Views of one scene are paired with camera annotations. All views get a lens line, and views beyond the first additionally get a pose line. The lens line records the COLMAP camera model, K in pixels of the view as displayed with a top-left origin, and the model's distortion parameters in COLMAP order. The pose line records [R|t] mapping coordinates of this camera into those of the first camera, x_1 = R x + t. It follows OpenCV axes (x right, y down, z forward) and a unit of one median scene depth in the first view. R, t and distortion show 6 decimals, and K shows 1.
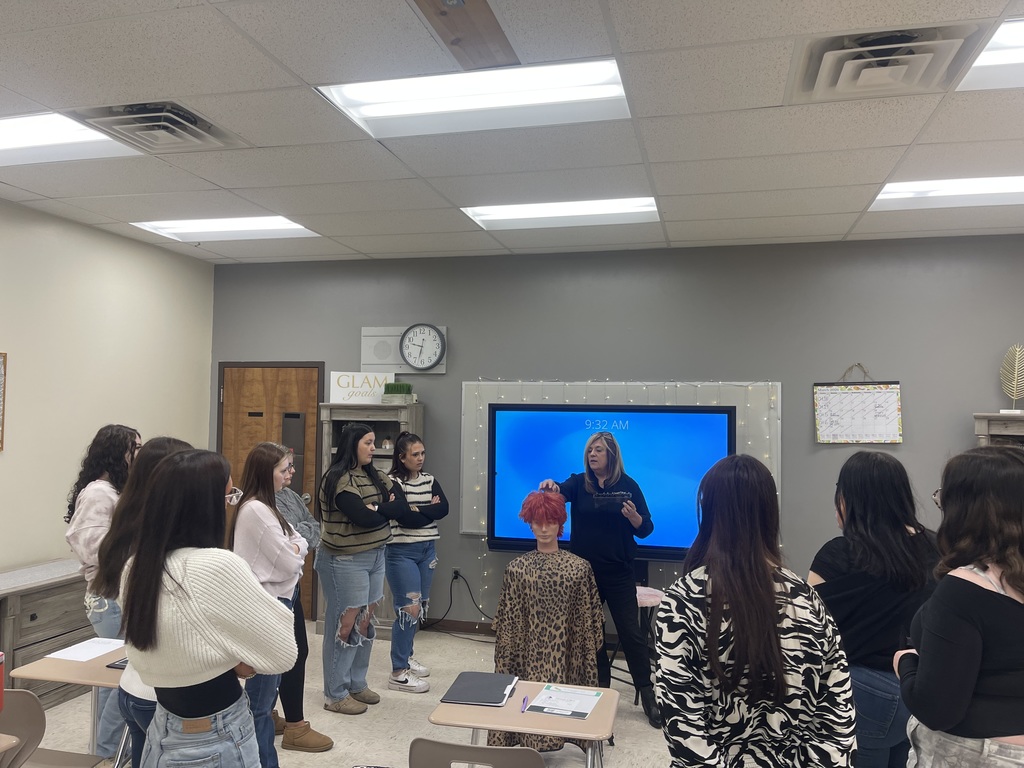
lens RADIAL K [[765.8, 0, 510.7], [0, 765.8, 382.6], [0, 0, 1]] dist [0.067896, 0.004448]
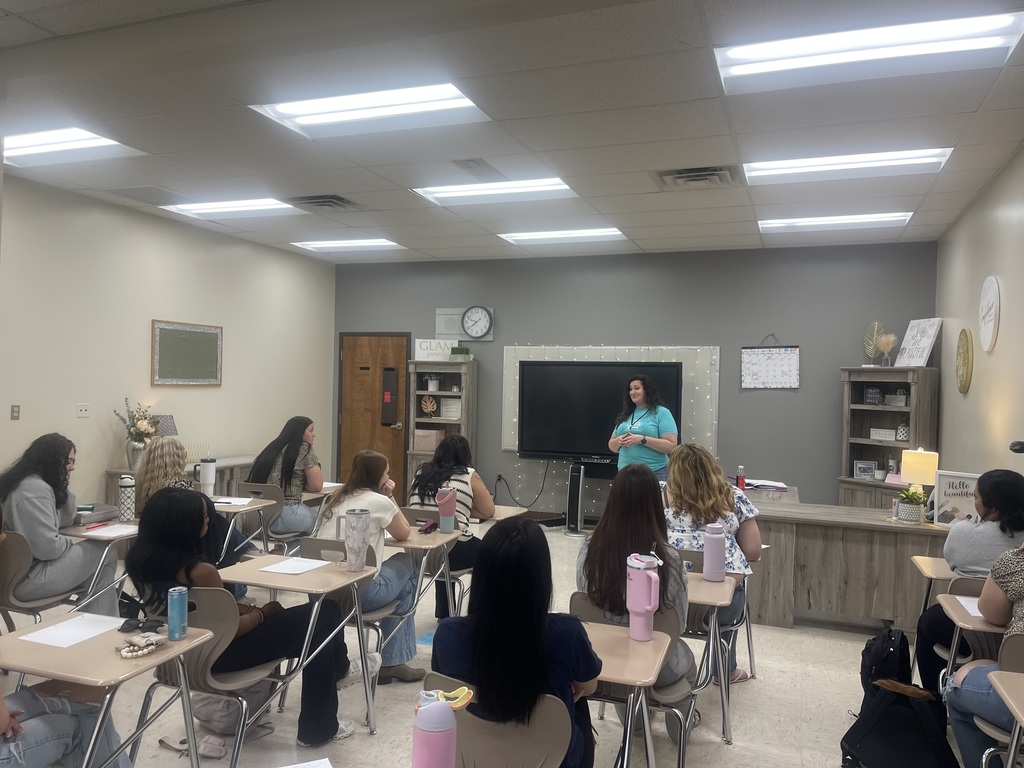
lens RADIAL K [[765.8, 0, 512.8], [0, 765.8, 385.8], [0, 0, 1]] dist [0.067896, 0.004448]
pose [[0.994741, 0.007399, -0.102155, 0.102760], [-0.002765, 0.998964, 0.045430, 0.008000], [0.102385, -0.044909, 0.993731, -0.446153]]
